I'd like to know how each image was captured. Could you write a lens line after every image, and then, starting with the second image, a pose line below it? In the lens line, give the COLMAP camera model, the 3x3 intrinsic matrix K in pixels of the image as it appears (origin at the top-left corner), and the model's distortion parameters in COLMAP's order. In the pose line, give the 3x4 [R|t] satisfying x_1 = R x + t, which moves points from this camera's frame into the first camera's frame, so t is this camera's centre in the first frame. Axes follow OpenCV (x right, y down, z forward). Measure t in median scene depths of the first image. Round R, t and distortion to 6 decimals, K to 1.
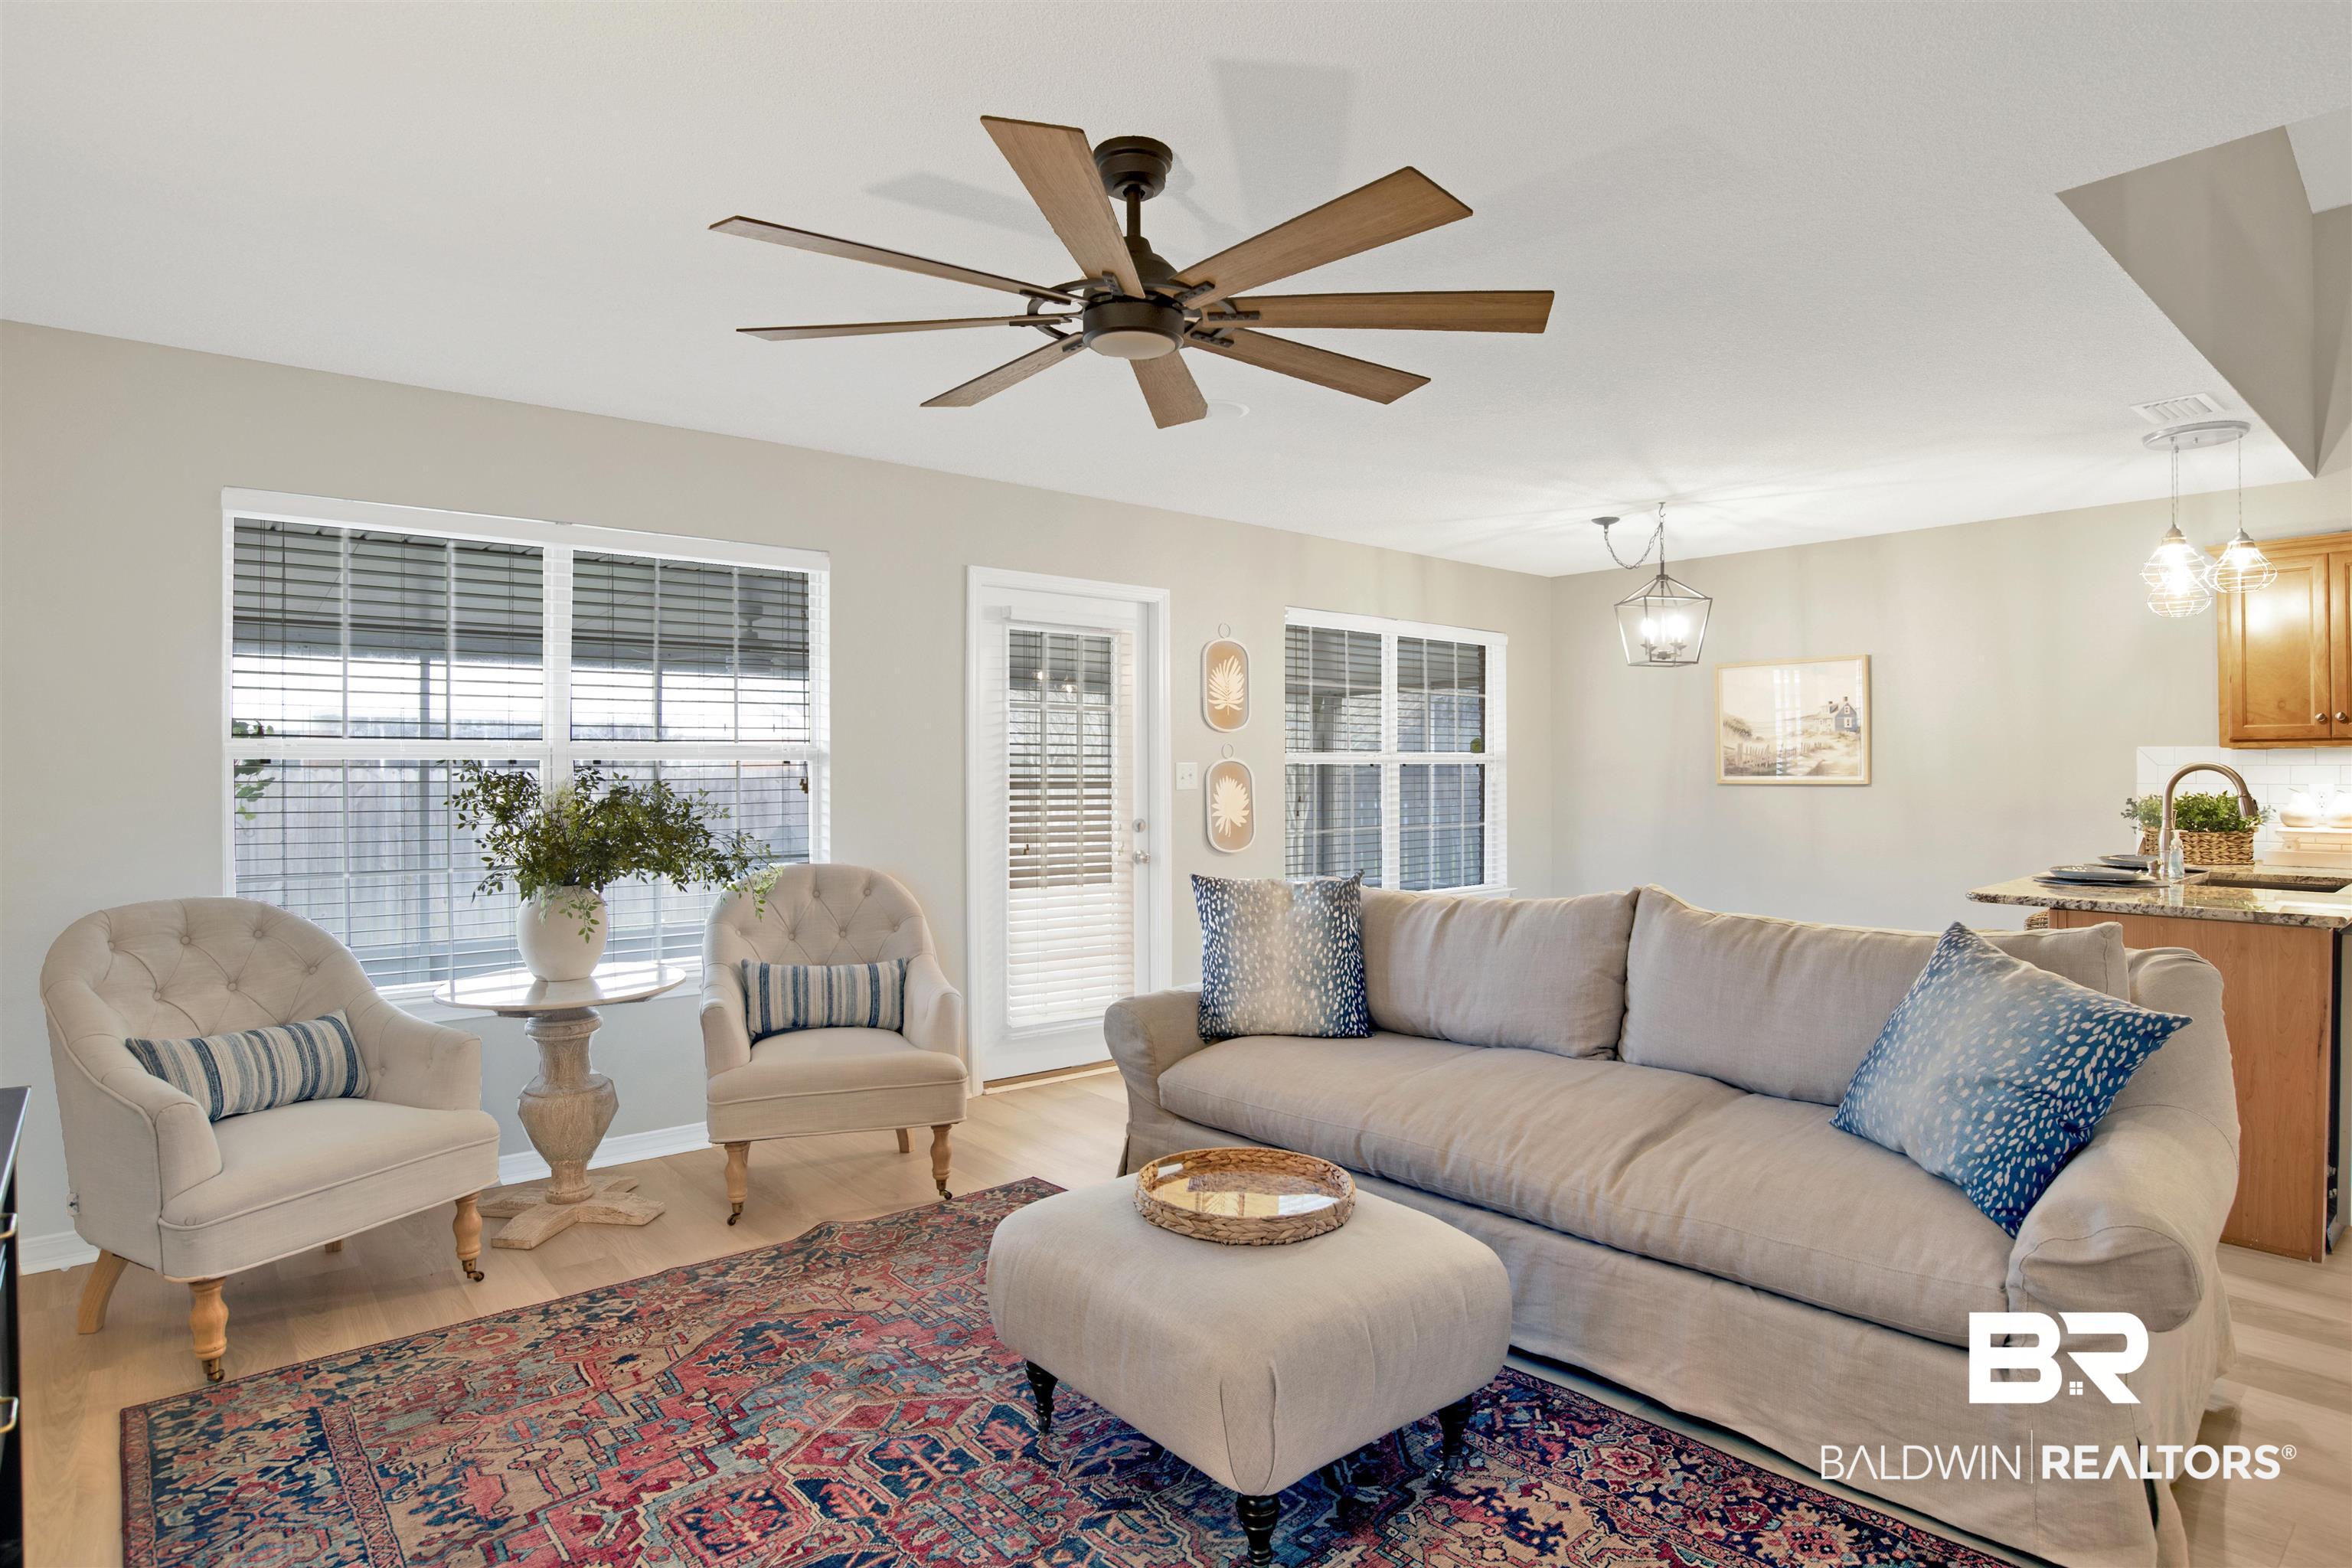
lens RADIAL K [[1243.4, 0, 1213.2], [0, 1243.4, 780.8], [0, 0, 1]] dist [-0.062939, 0.017268]
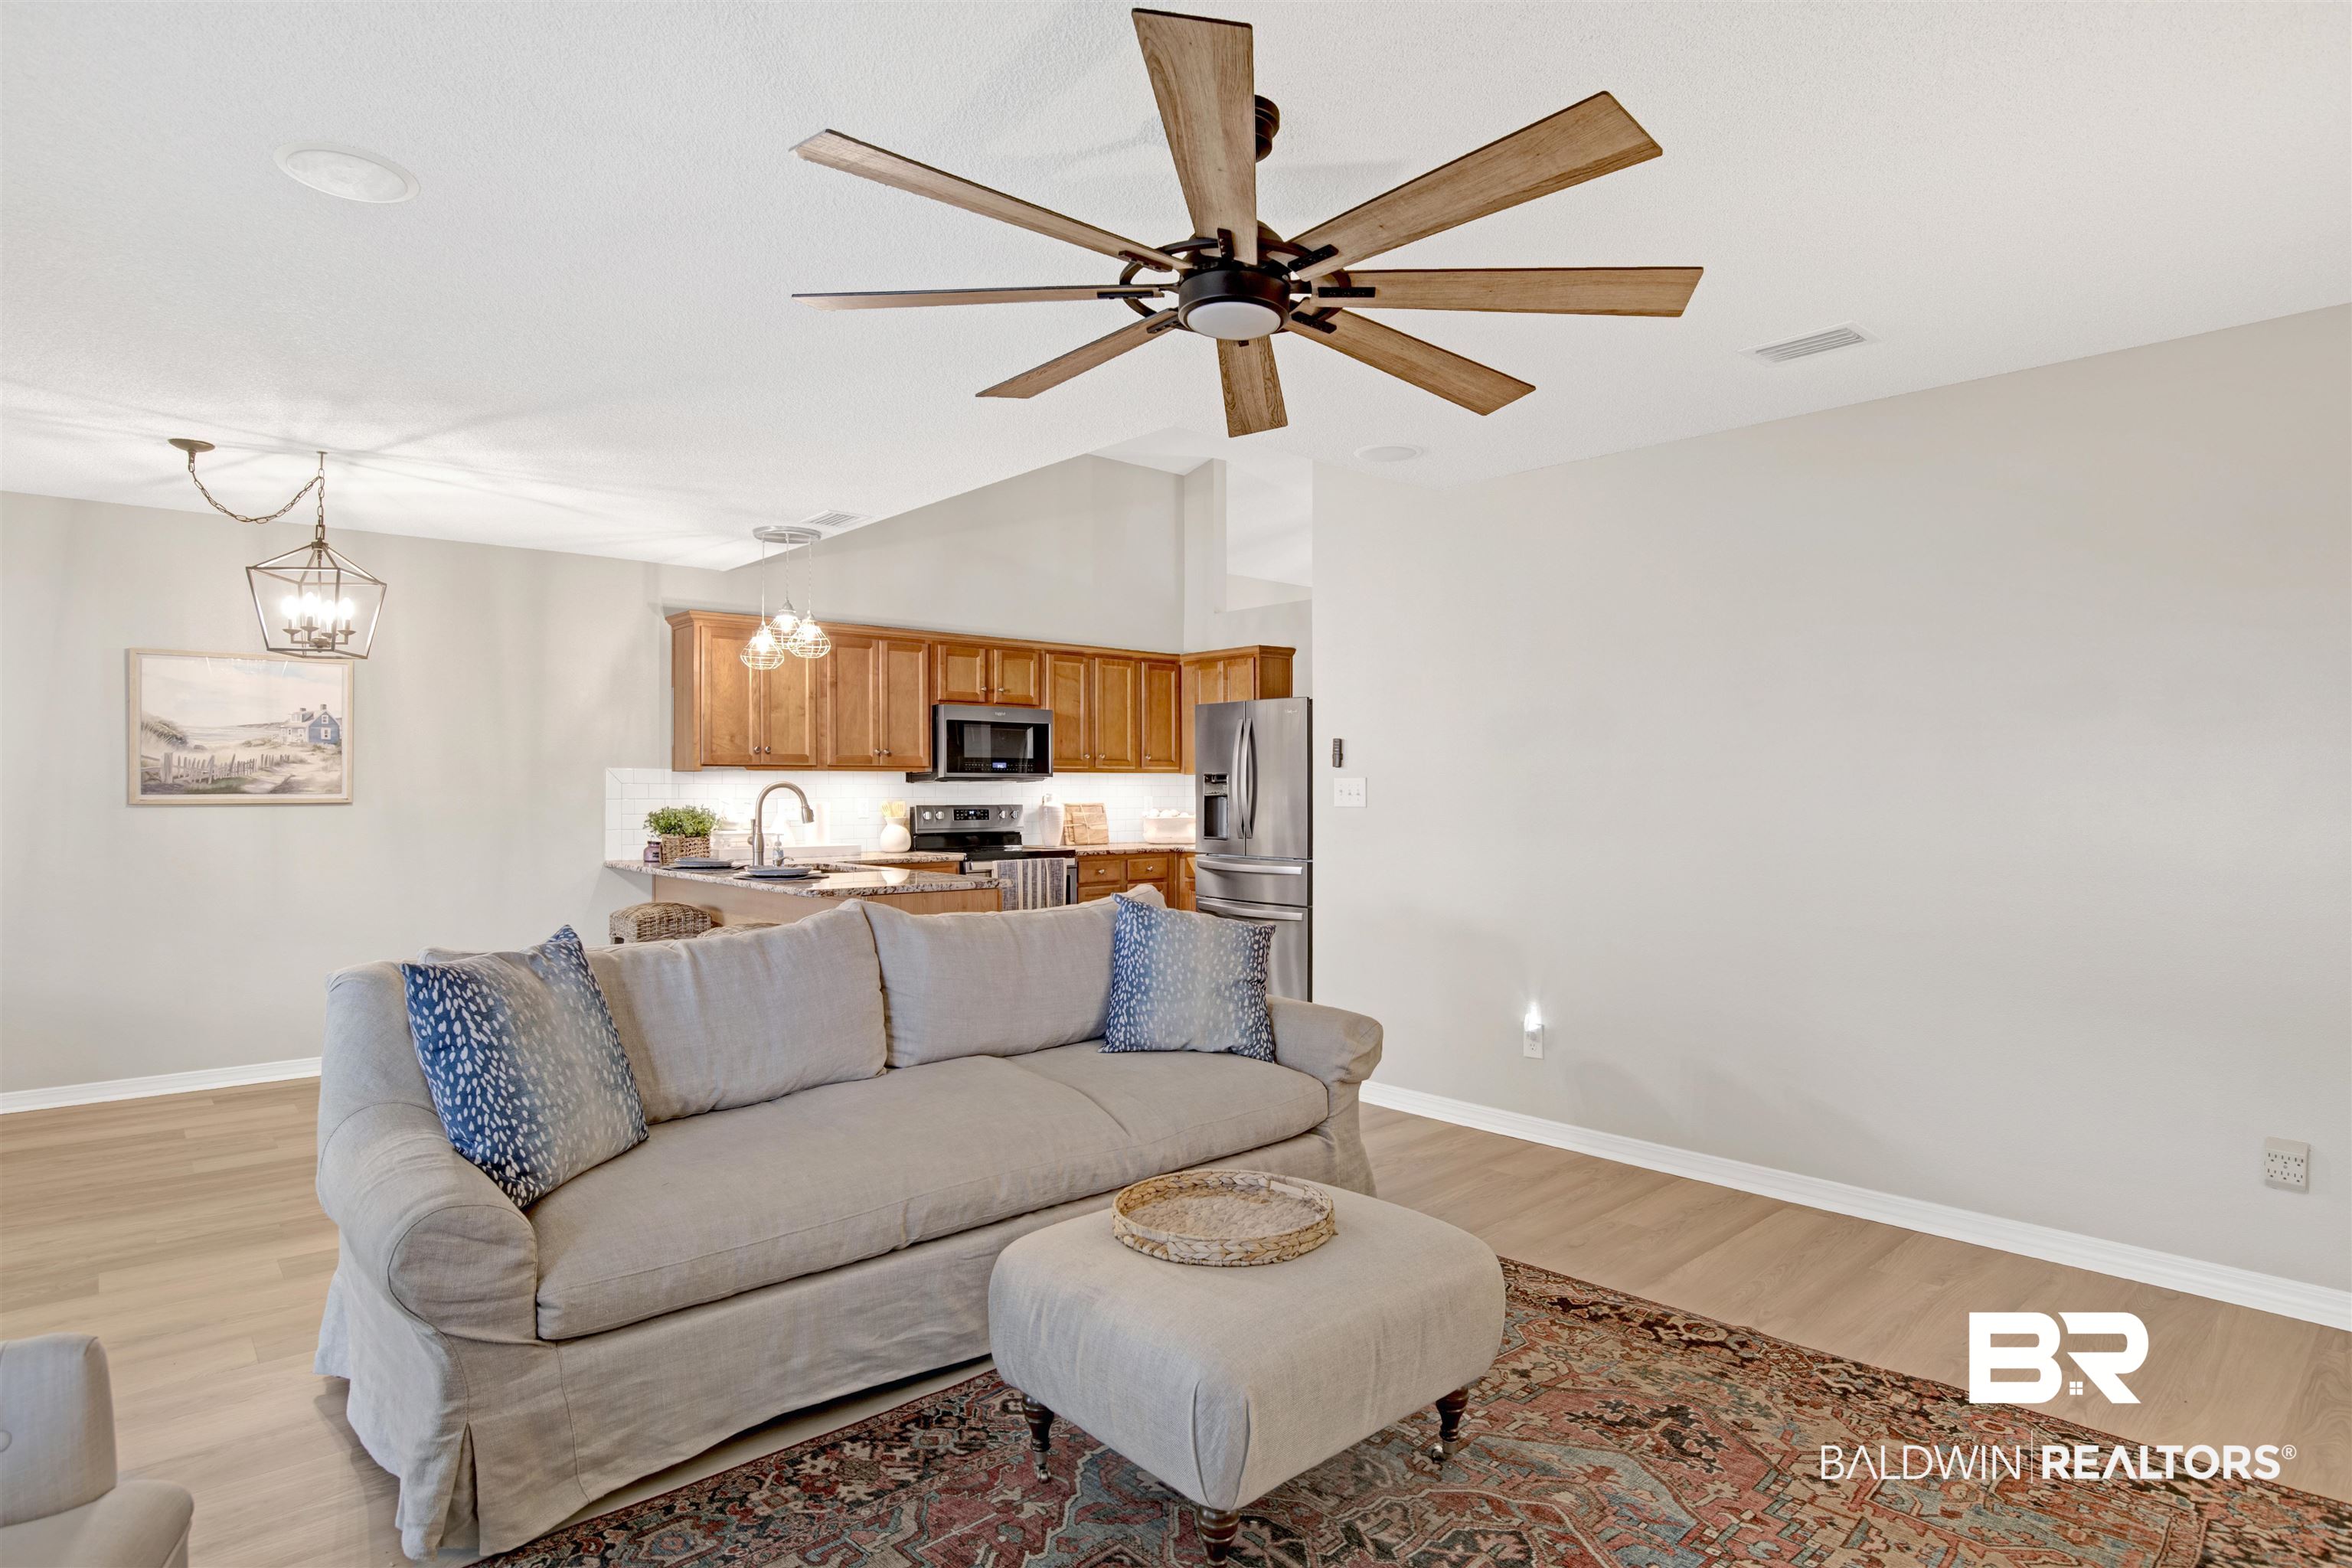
lens RADIAL K [[1243.4, 0, 1172.6], [0, 1243.4, 788.5], [0, 0, 1]] dist [-0.062939, 0.017268]
pose [[0.000559, 0.000370, 1.000000, -0.364938], [0.006413, 0.999979, -0.000374, -0.003464], [-0.999979, 0.006413, 0.000556, 0.391881]]
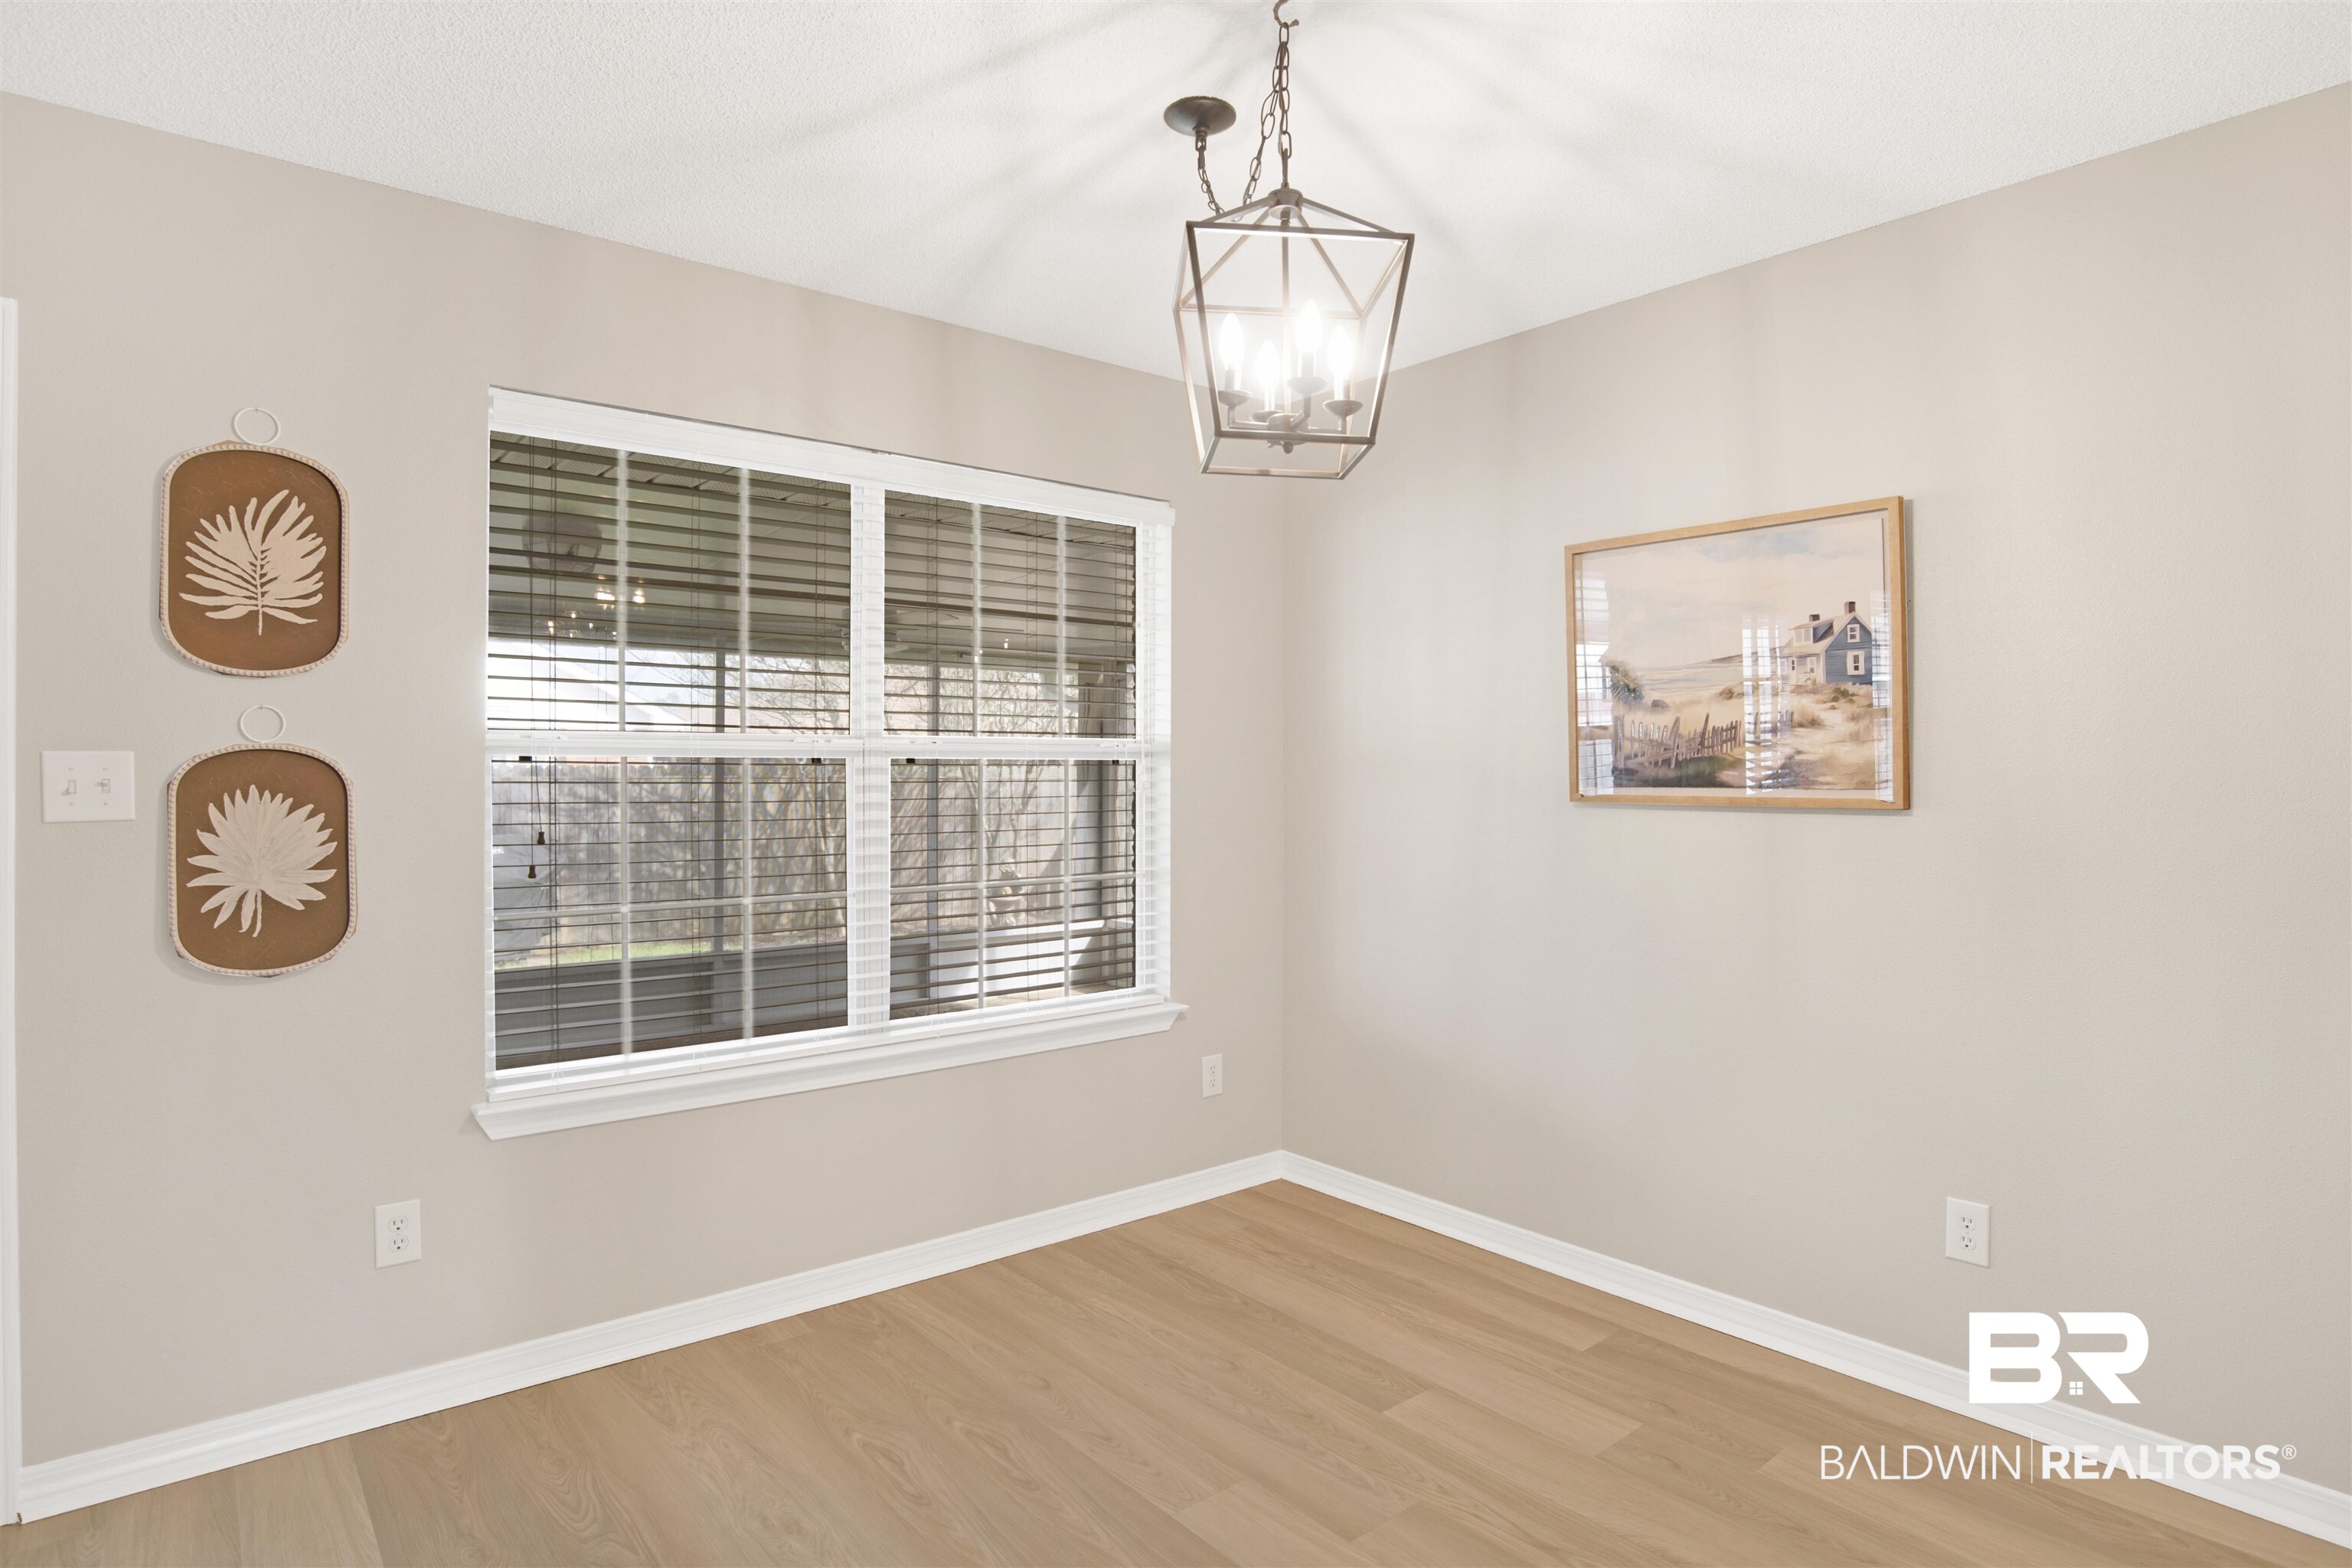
lens RADIAL K [[1243.4, 0, 1211.5], [0, 1243.4, 776.1], [0, 0, 1]] dist [-0.062939, 0.017268]
pose [[0.999846, 0.004522, -0.016934, 0.311682], [-0.004471, 0.999985, 0.003032, -0.009290], [0.016947, -0.002956, 0.999852, 0.589044]]
